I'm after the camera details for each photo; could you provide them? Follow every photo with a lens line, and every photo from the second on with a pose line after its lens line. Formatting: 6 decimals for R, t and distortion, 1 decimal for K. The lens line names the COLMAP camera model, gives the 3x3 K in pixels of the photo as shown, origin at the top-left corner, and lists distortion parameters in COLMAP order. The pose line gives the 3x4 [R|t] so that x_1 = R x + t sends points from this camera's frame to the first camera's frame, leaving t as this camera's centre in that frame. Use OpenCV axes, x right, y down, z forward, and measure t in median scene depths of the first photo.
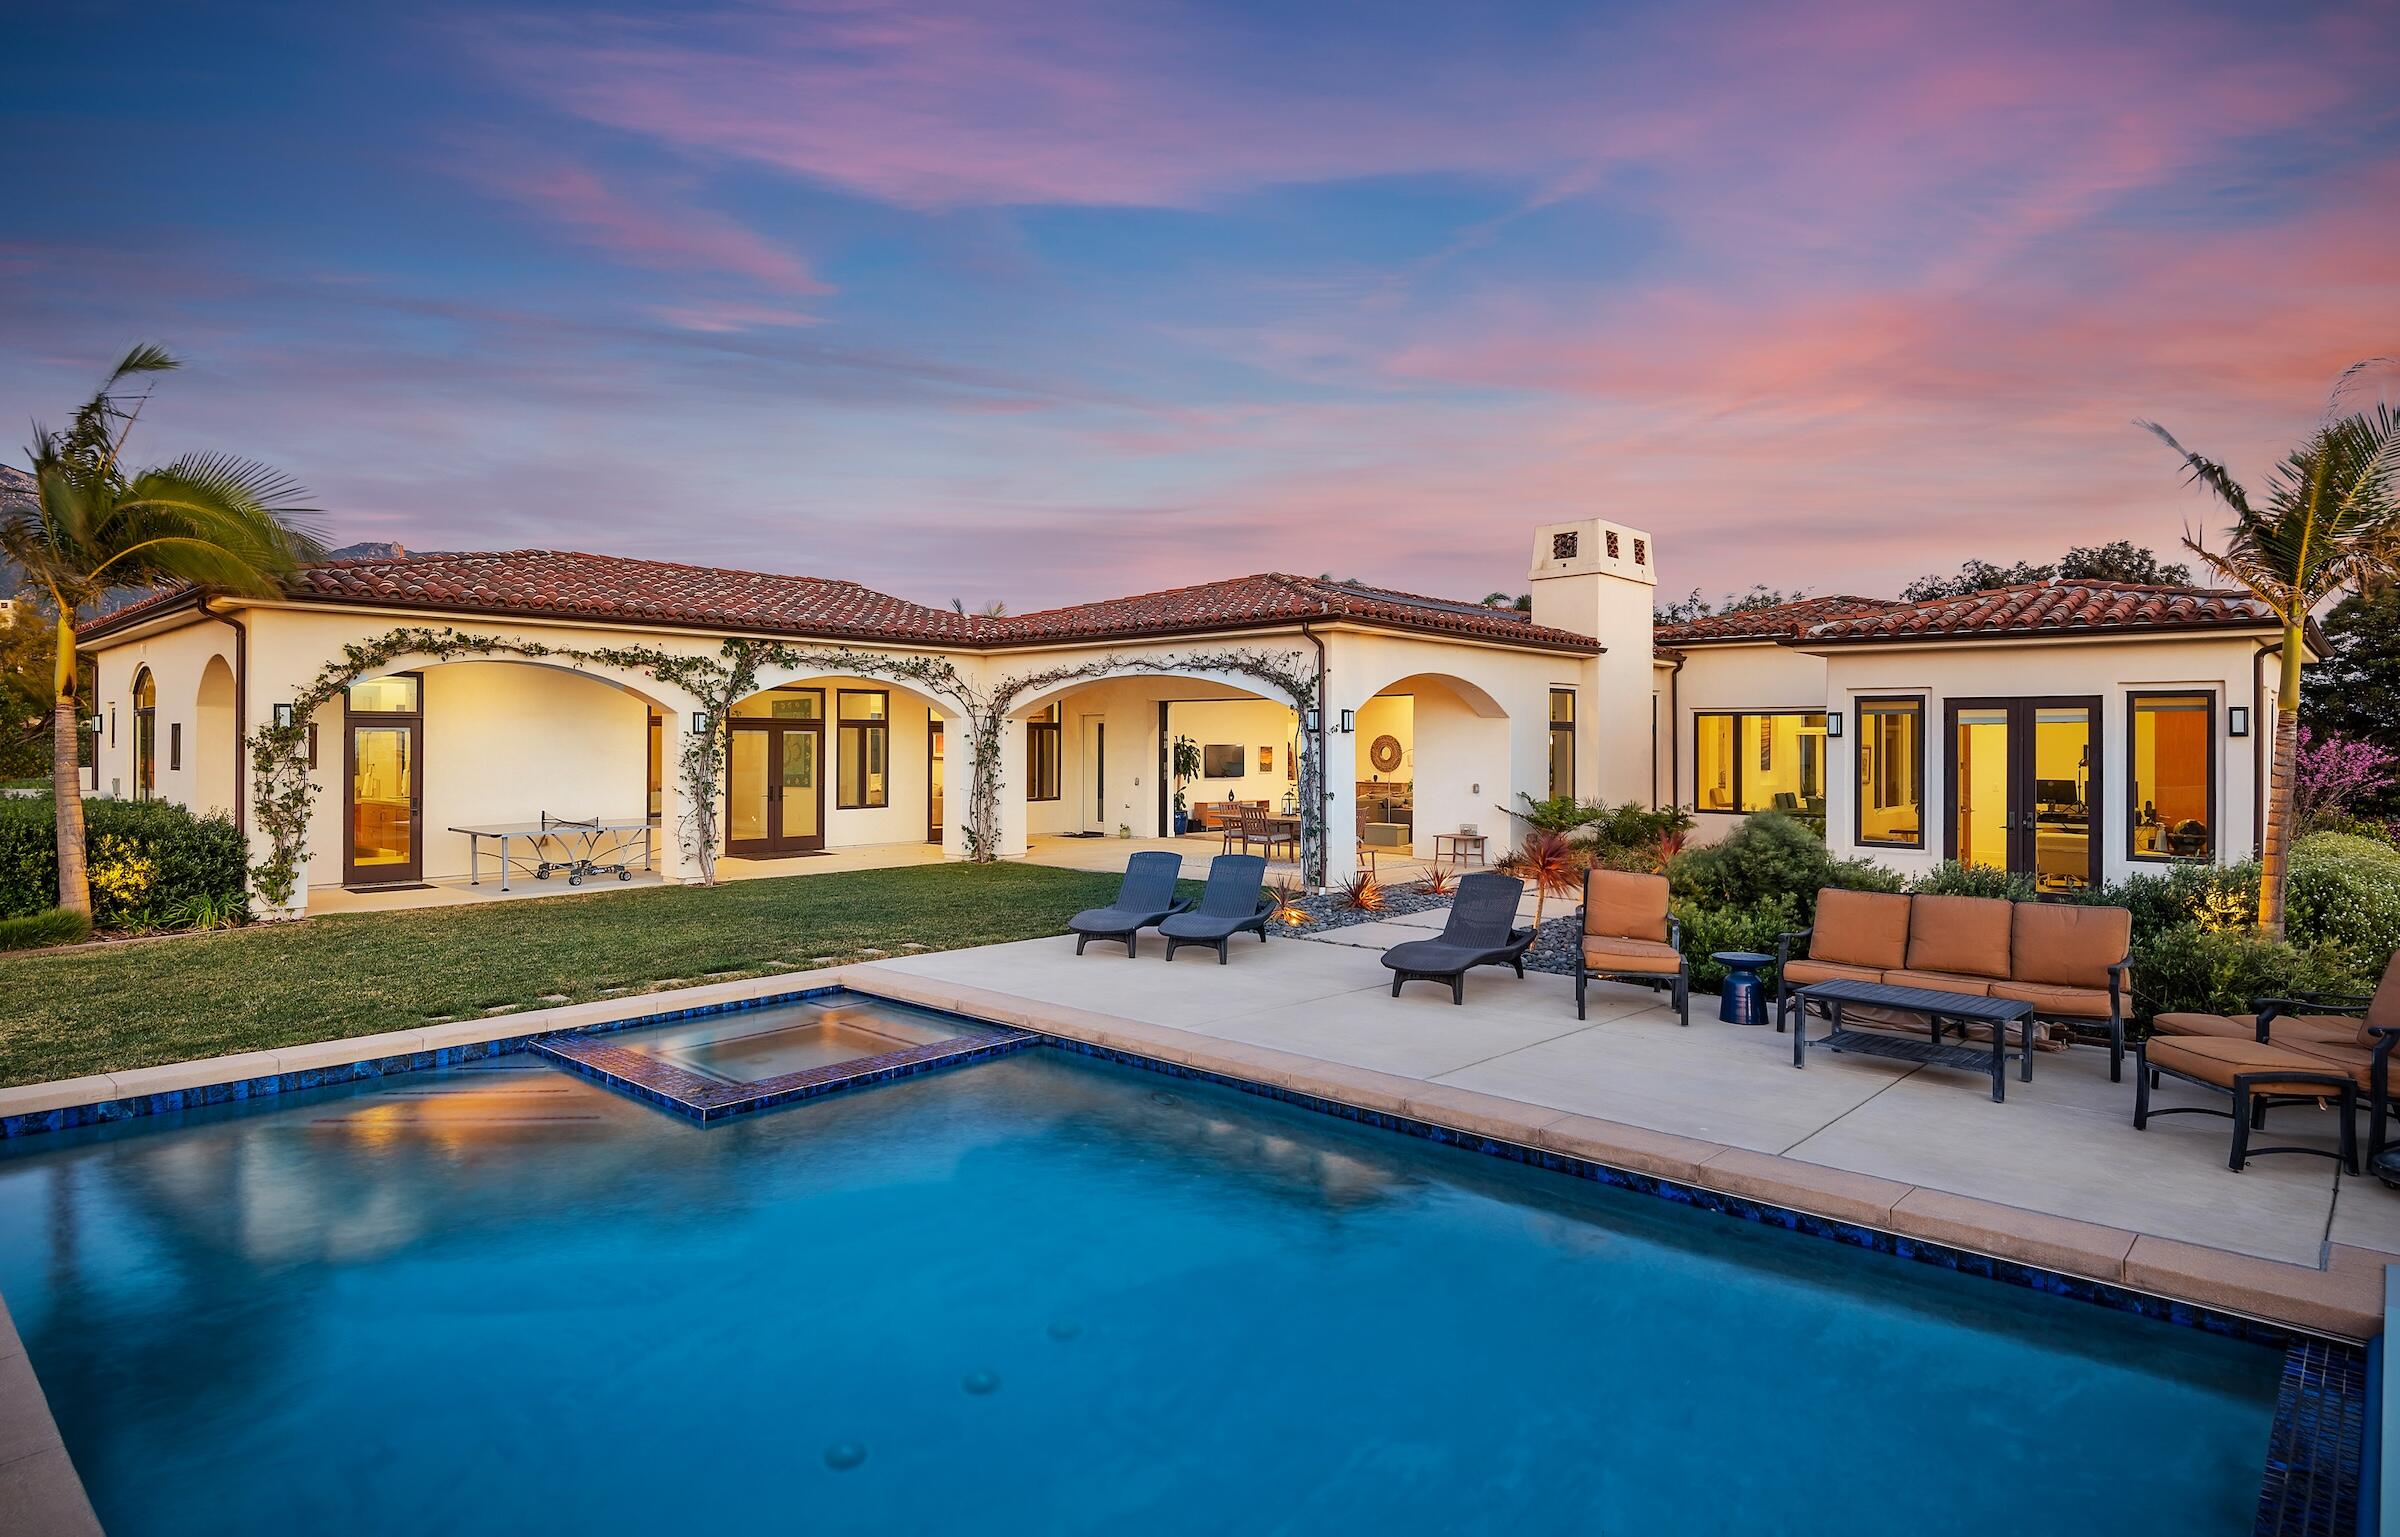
lens RADIAL K [[1324.7, 0, 1214.8], [0, 1324.7, 748.4], [0, 0, 1]] dist [0.003407, 0.000146]
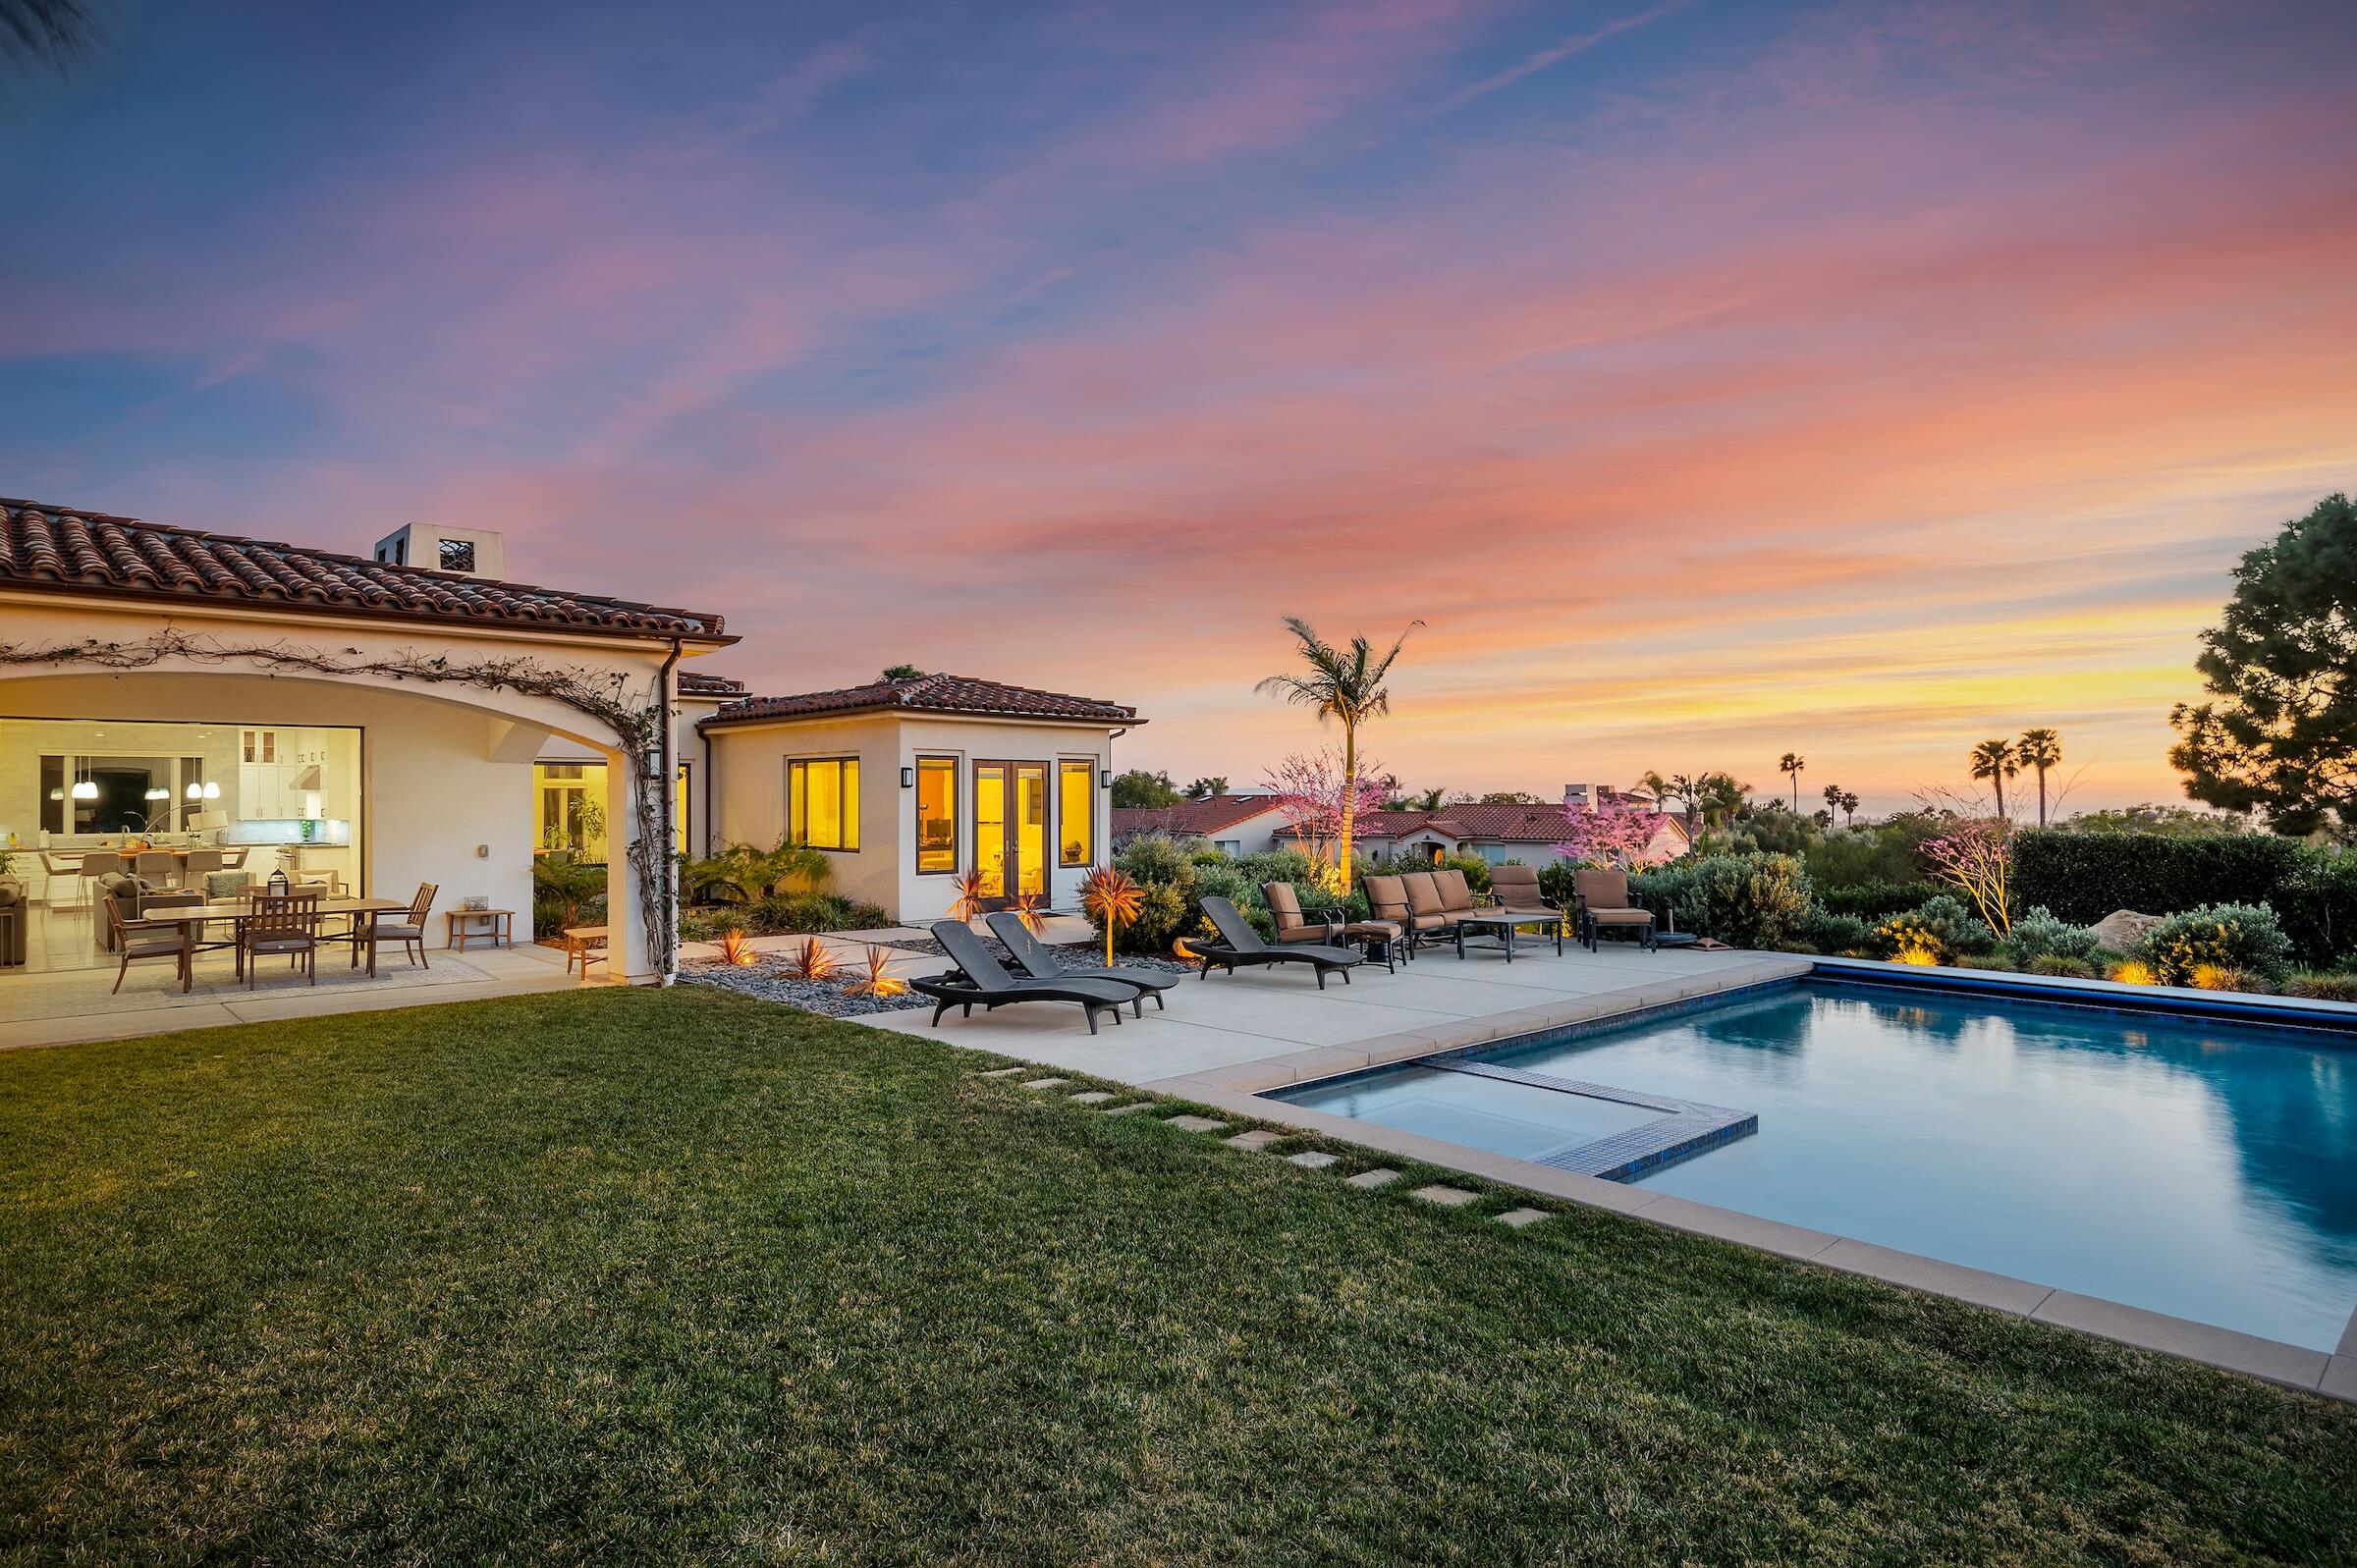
lens RADIAL K [[1312.6, 0, 1230.9], [0, 1312.6, 794.2], [0, 0, 1]] dist [0.001010, -0.004428]
pose [[0.052821, -0.001178, 0.998603, -0.606961], [0.008385, 0.999965, 0.000736, -0.000686], [-0.998569, 0.008335, 0.052829, 0.552745]]
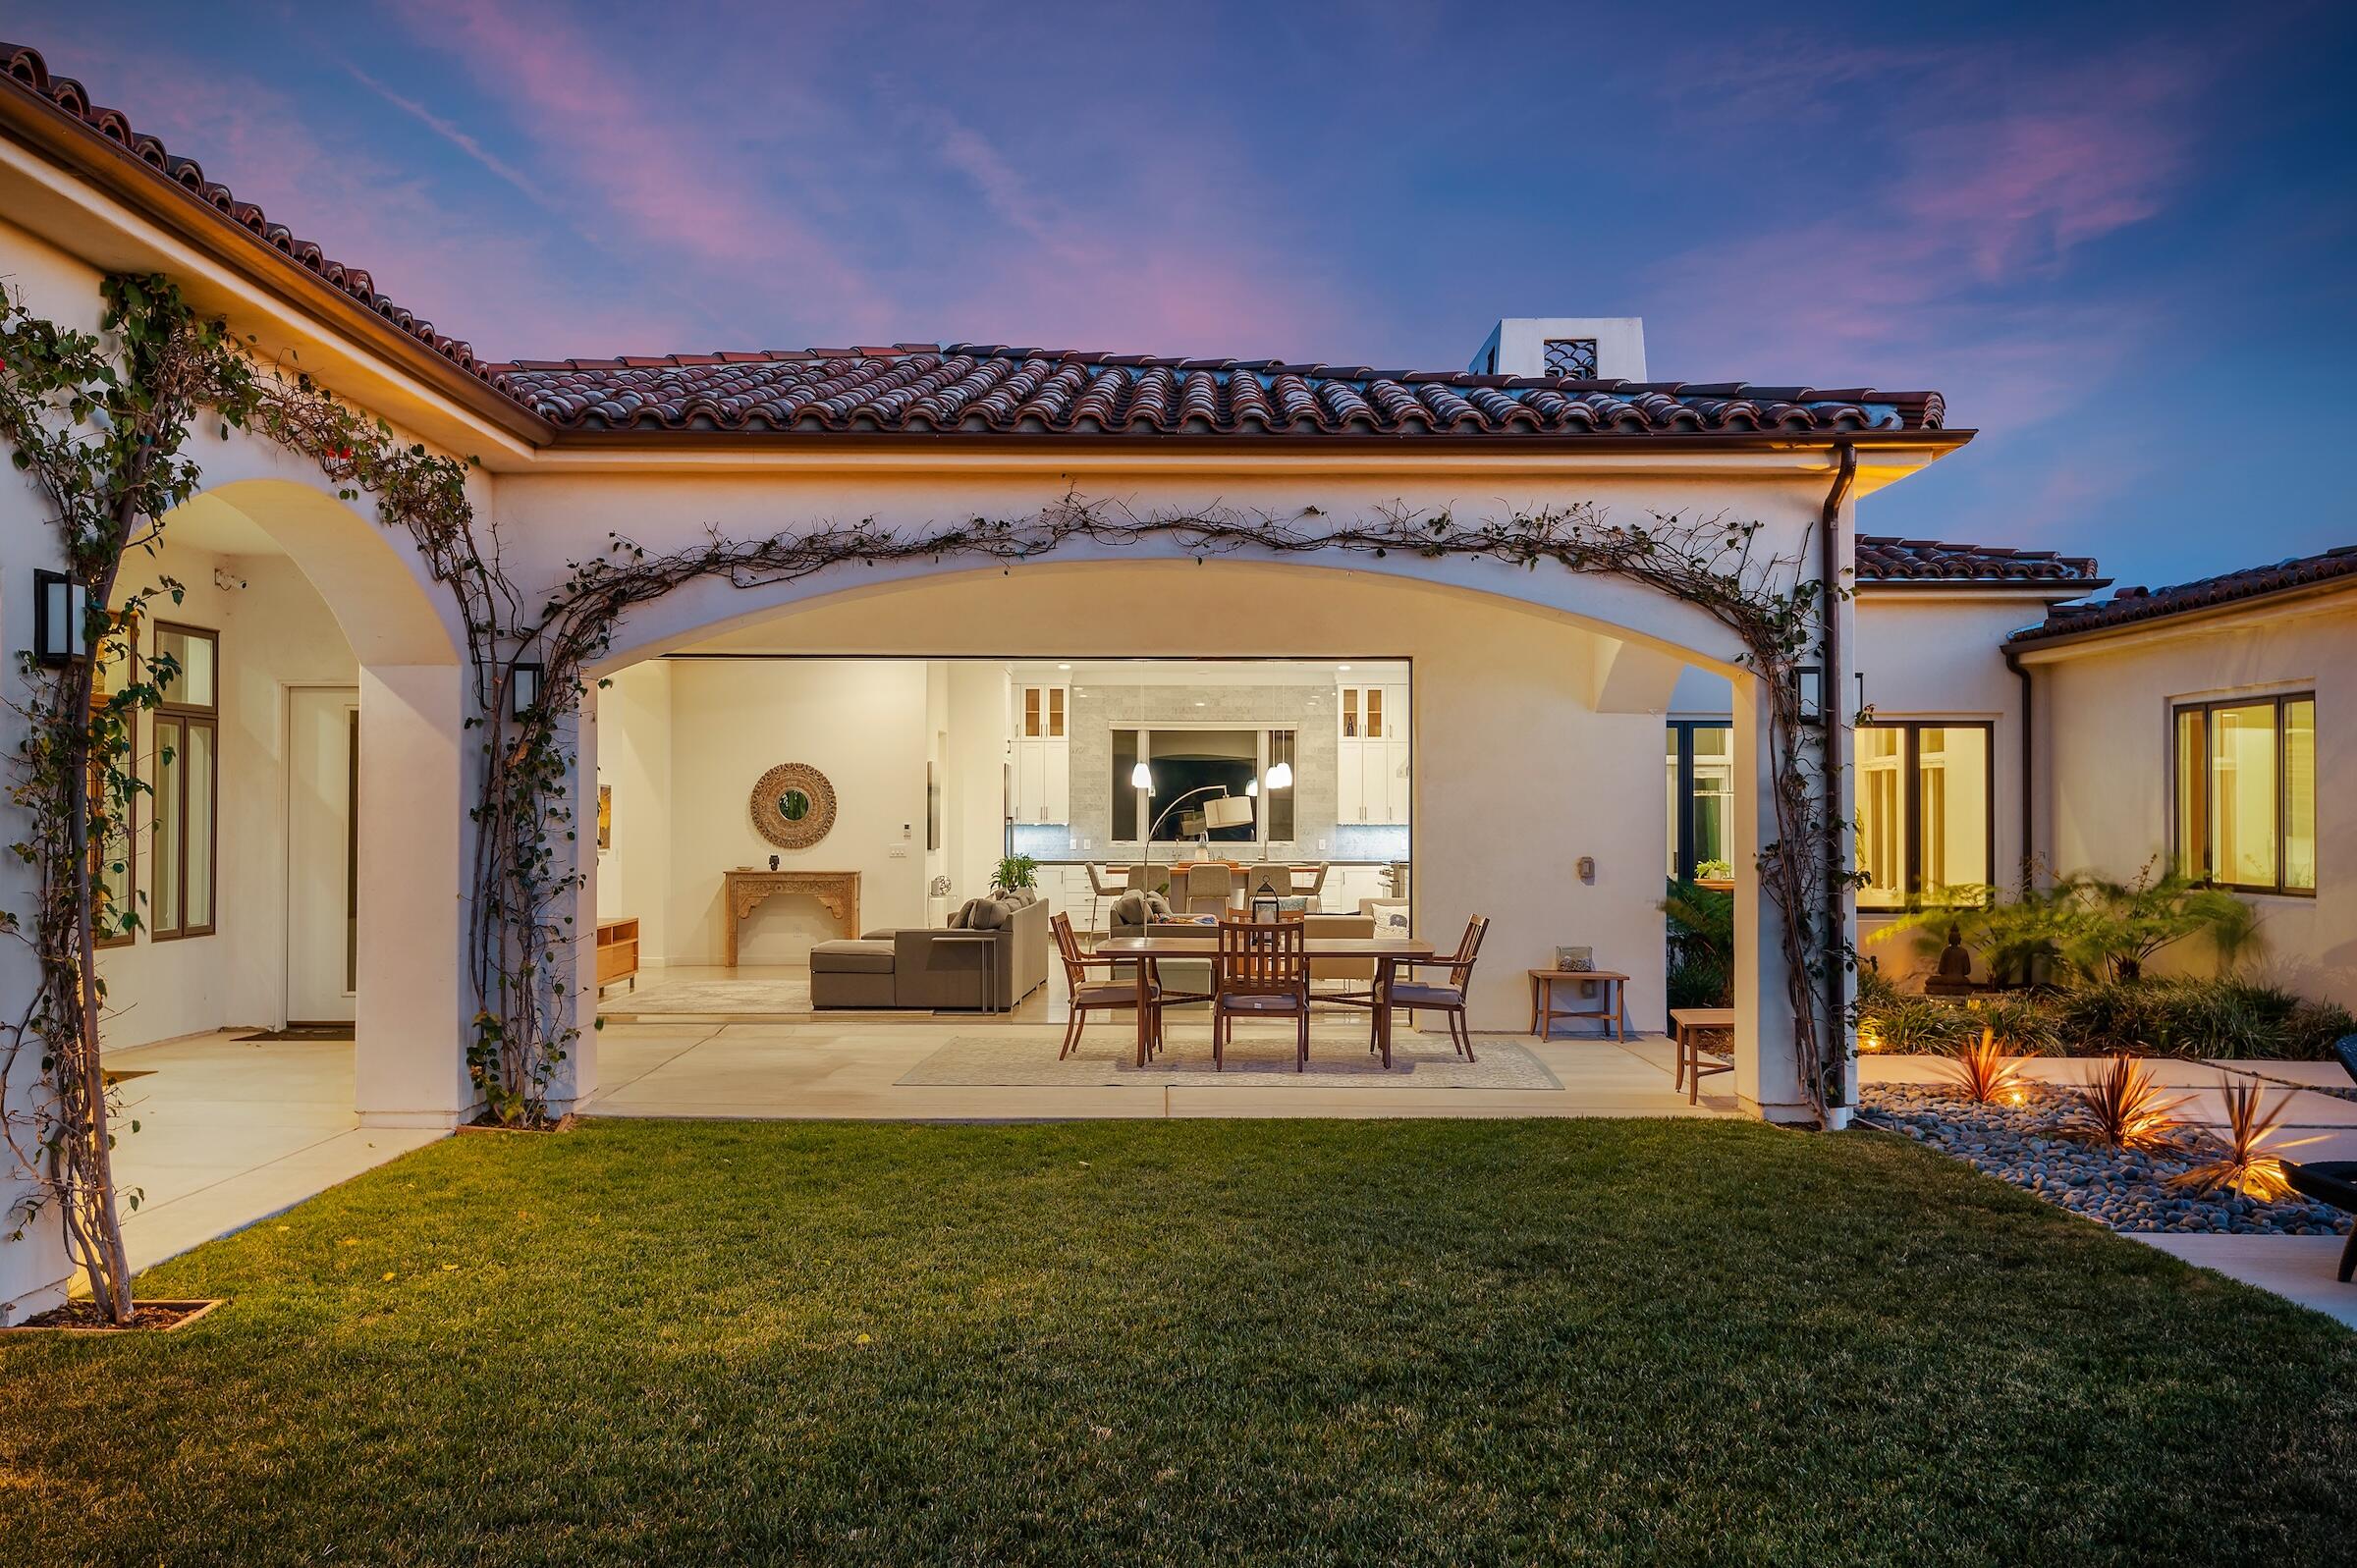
lens RADIAL K [[2396.8, 0, 1171.0], [0, 2396.8, 786.1], [0, 0, 1]] dist [0.028706, 0.000000]
pose [[0.737067, 0.008811, 0.675762, -0.498605], [0.002348, 0.999876, -0.015597, 0.015793], [-0.675815, 0.013083, 0.736955, 0.530582]]
